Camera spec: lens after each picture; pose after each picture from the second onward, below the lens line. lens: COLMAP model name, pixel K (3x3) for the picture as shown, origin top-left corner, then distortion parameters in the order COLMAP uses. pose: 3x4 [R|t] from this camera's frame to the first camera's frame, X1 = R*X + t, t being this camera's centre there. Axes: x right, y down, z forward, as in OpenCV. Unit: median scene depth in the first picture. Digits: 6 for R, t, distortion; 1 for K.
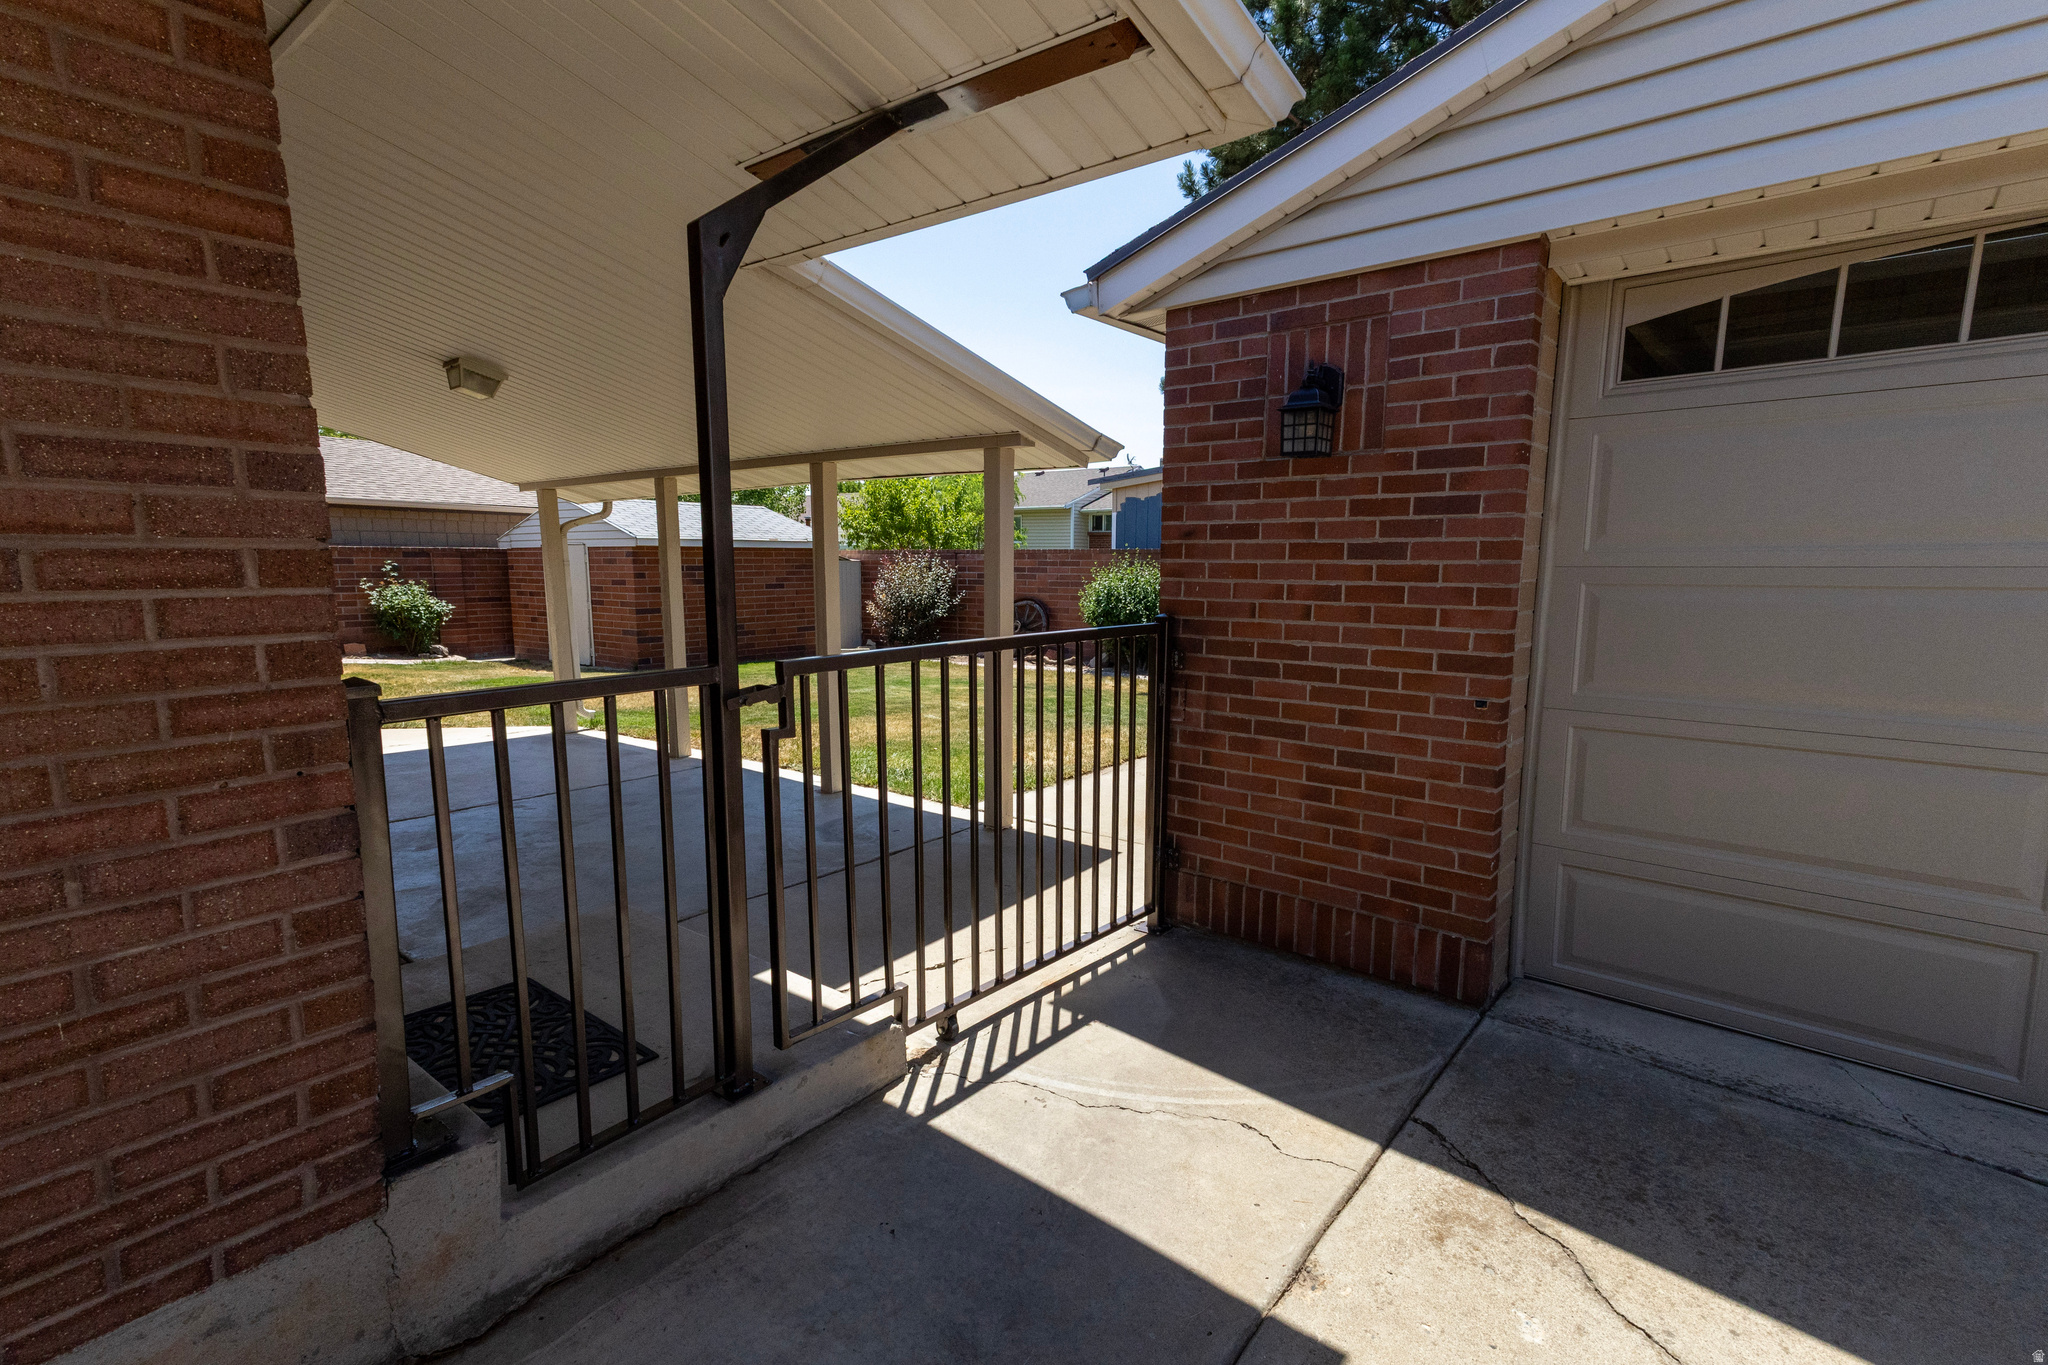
lens RADIAL K [[965.4, 0, 1026.3], [0, 965.4, 689.9], [0, 0, 1]] dist [0.027358, 0.000882]
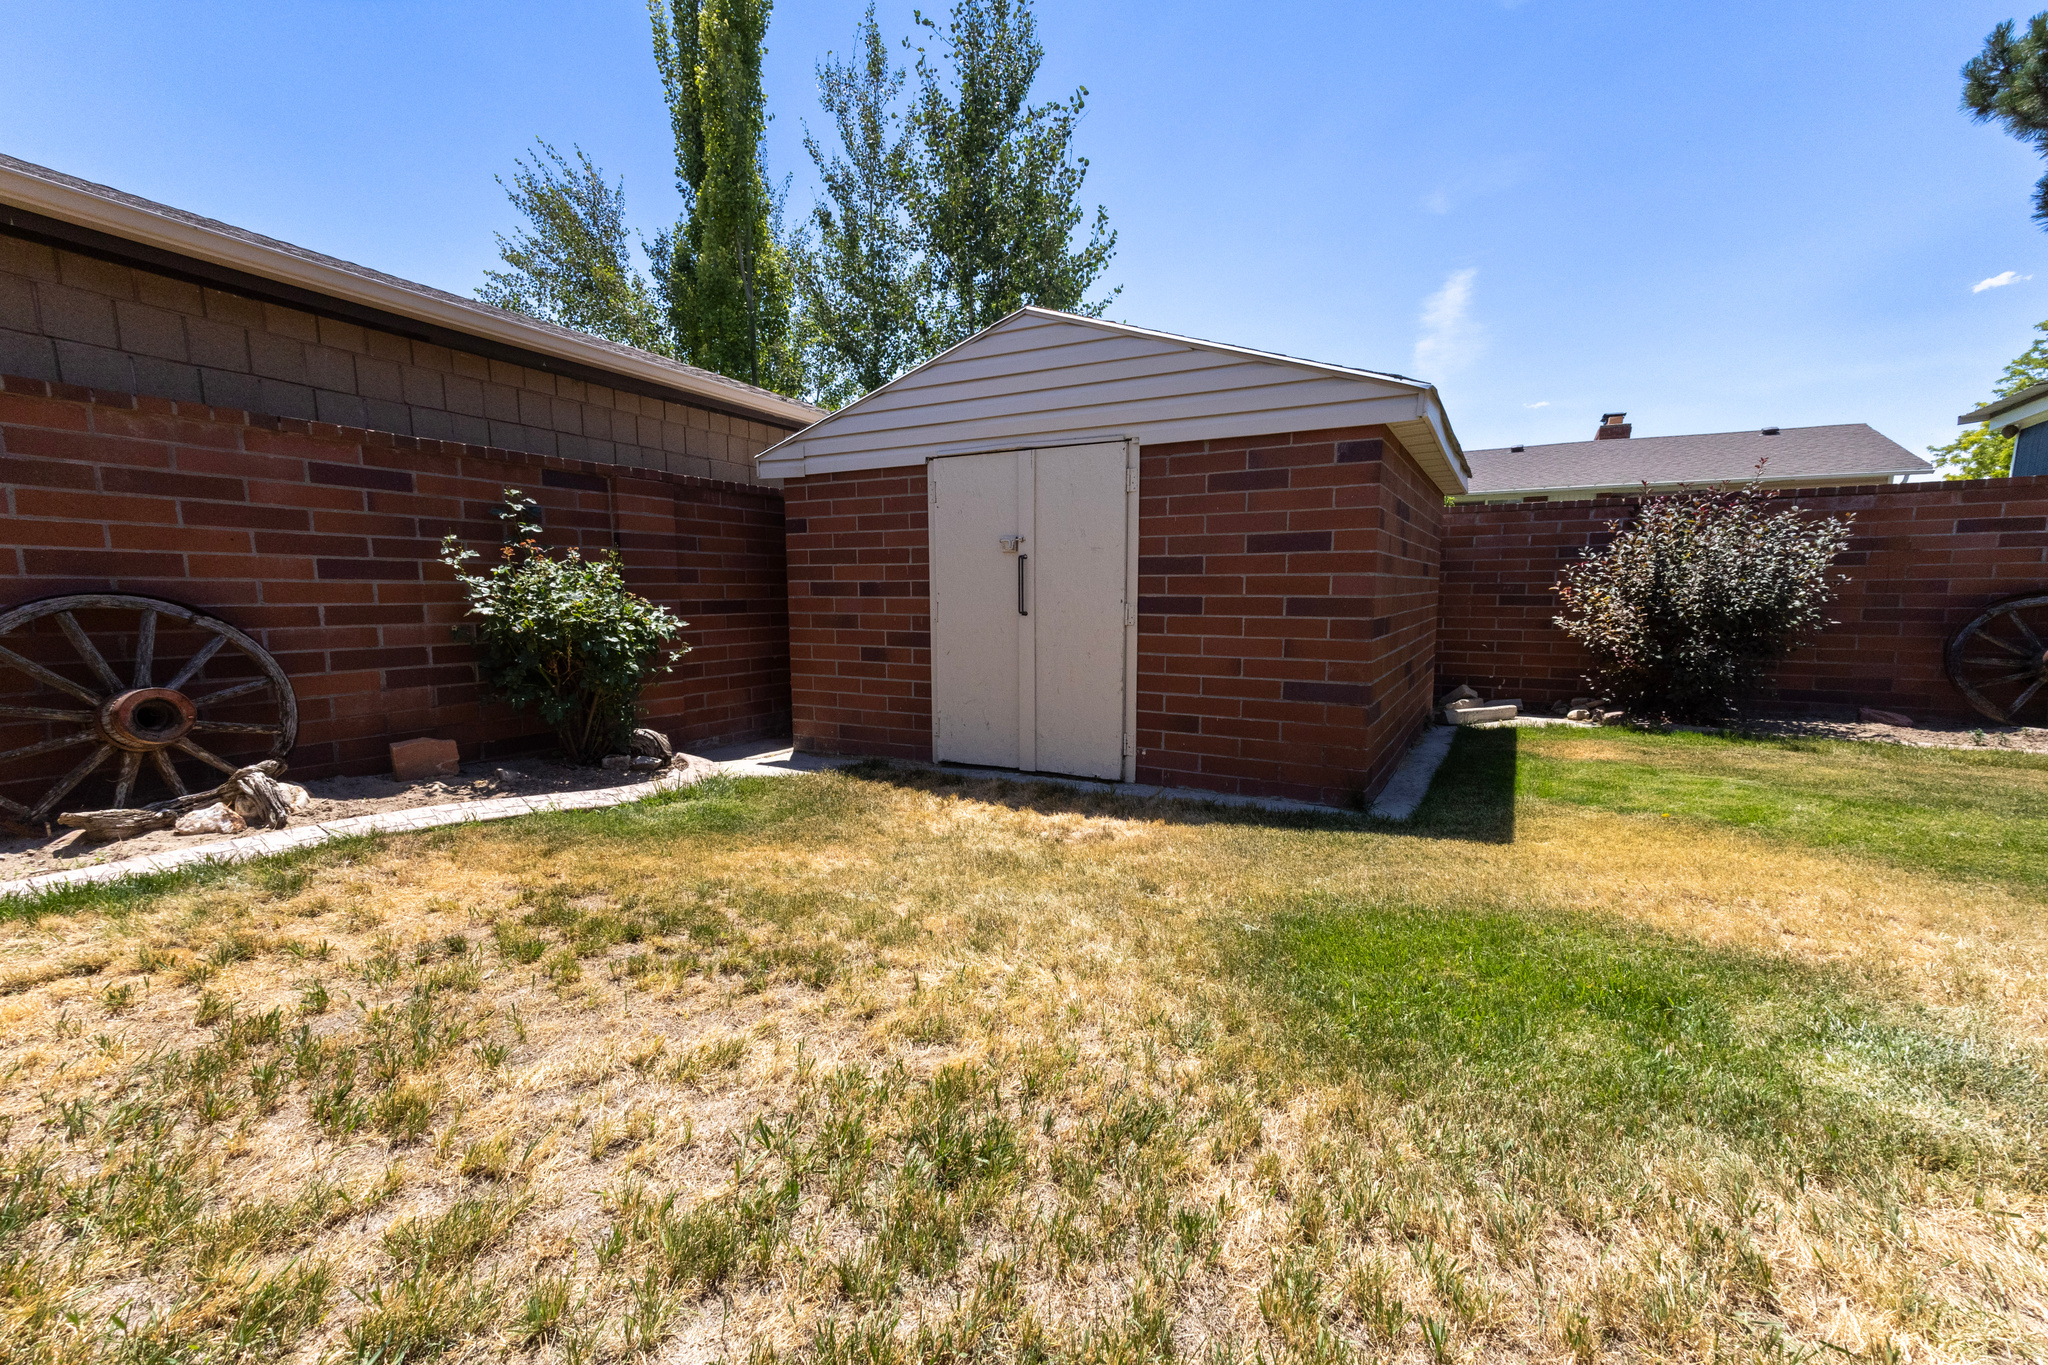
lens RADIAL K [[903.2, 0, 1059.6], [0, 903.2, 709.3], [0, 0, 1]] dist [0.018730, 0.001040]
pose [[0.990985, -0.020287, 0.132430, -0.569378], [0.019844, 0.999792, 0.004666, -0.059770], [-0.132497, -0.001996, 0.991181, 0.741648]]
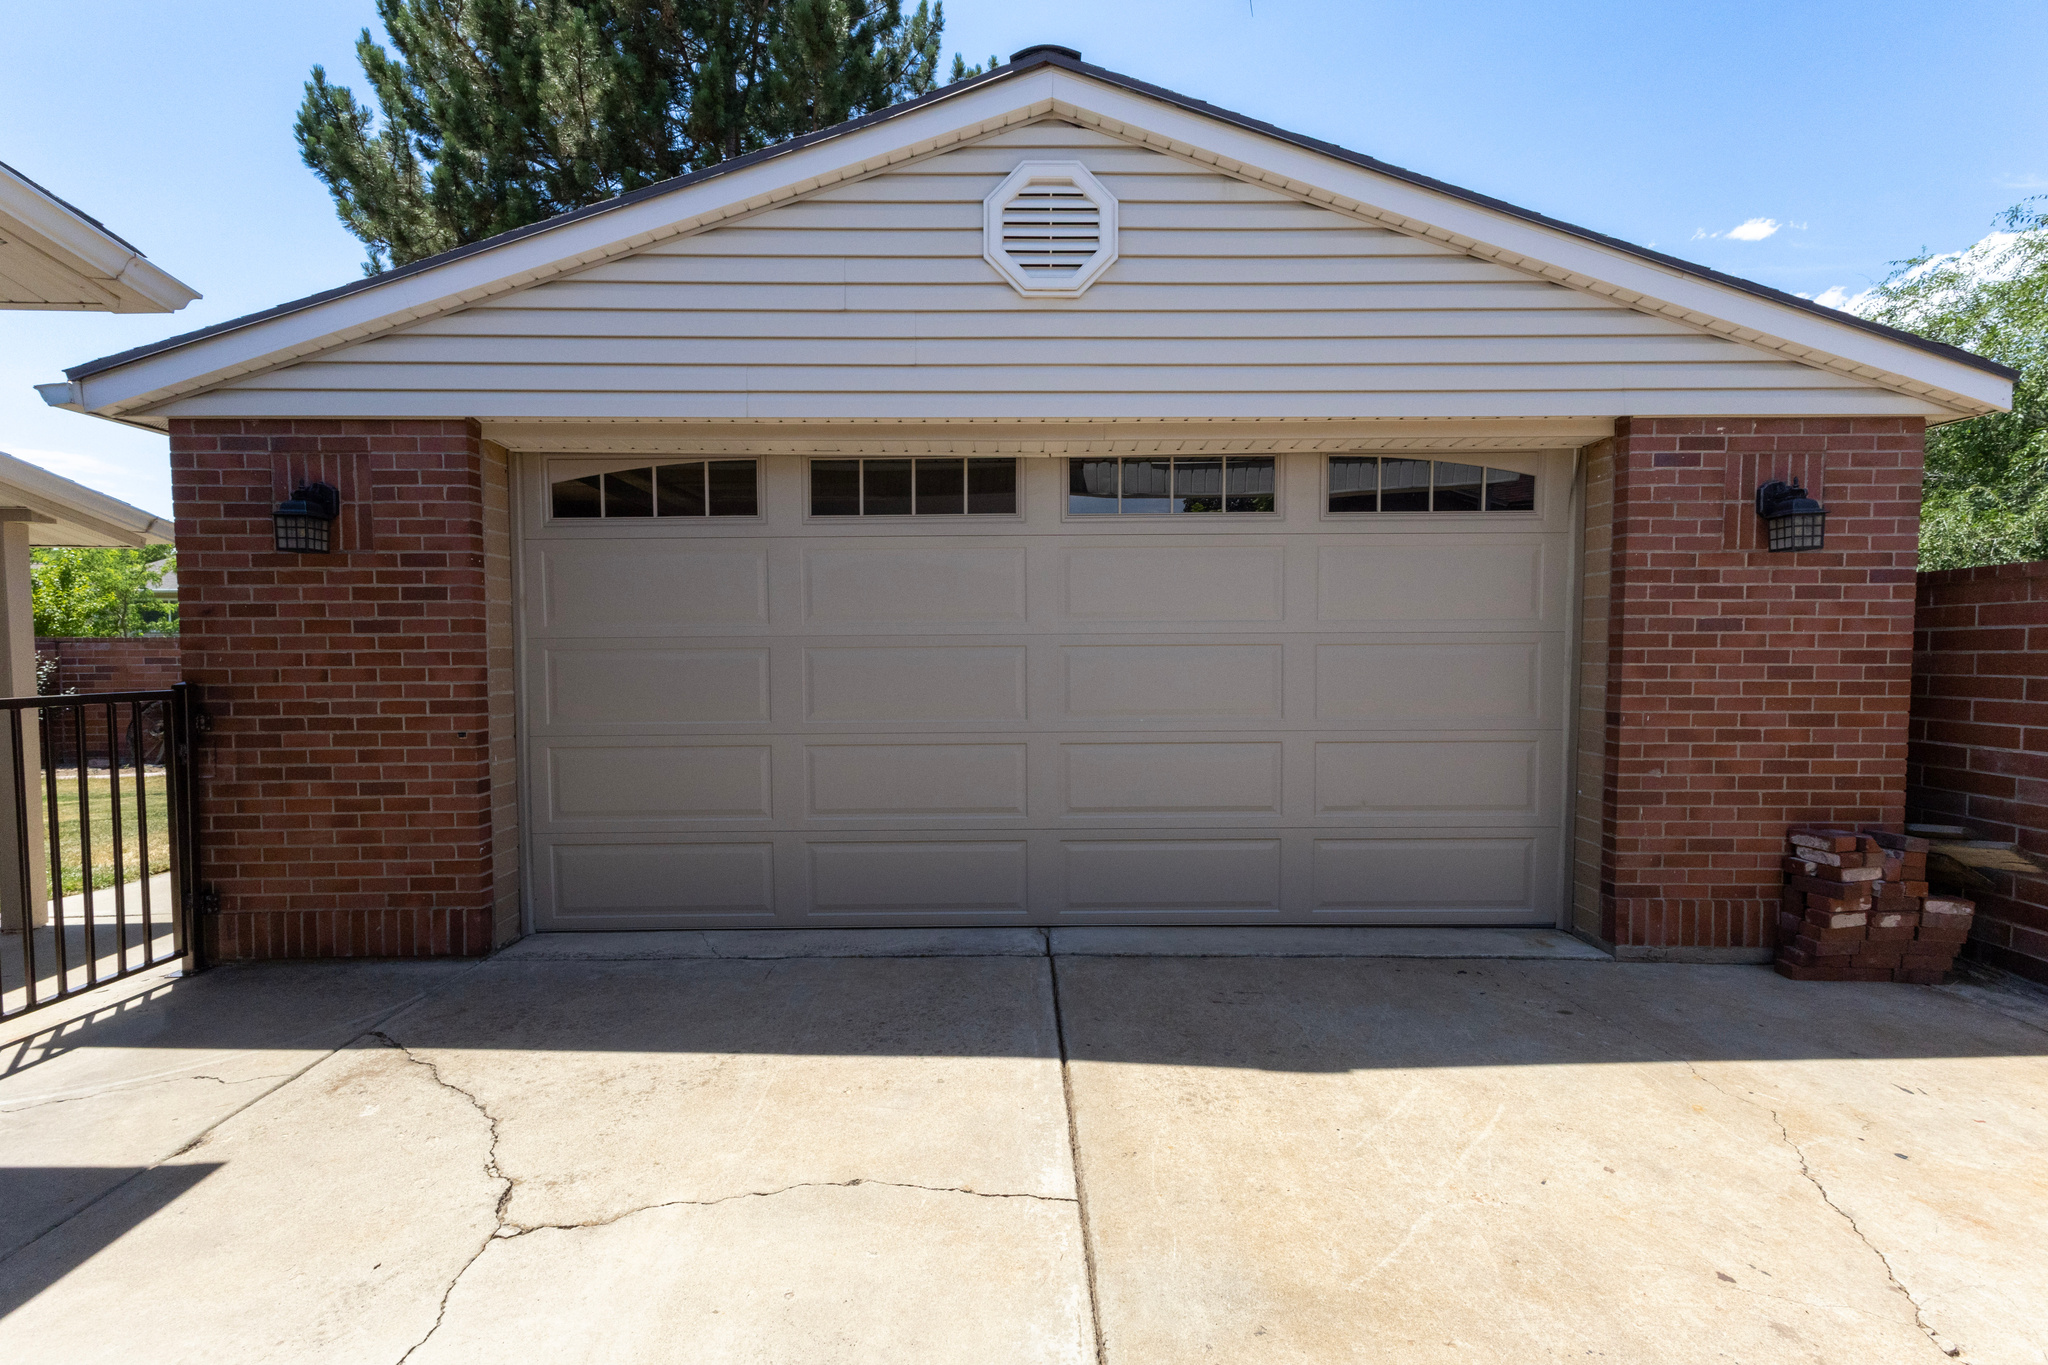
lens RADIAL K [[903.2, 0, 1008.5], [0, 903.2, 687.5], [0, 0, 1]] dist [0.018730, 0.001040]
pose [[0.763290, -0.035449, 0.645083, 0.193289], [0.097034, 0.993457, -0.060222, 0.087130], [-0.638728, 0.108562, 0.761735, -0.433422]]
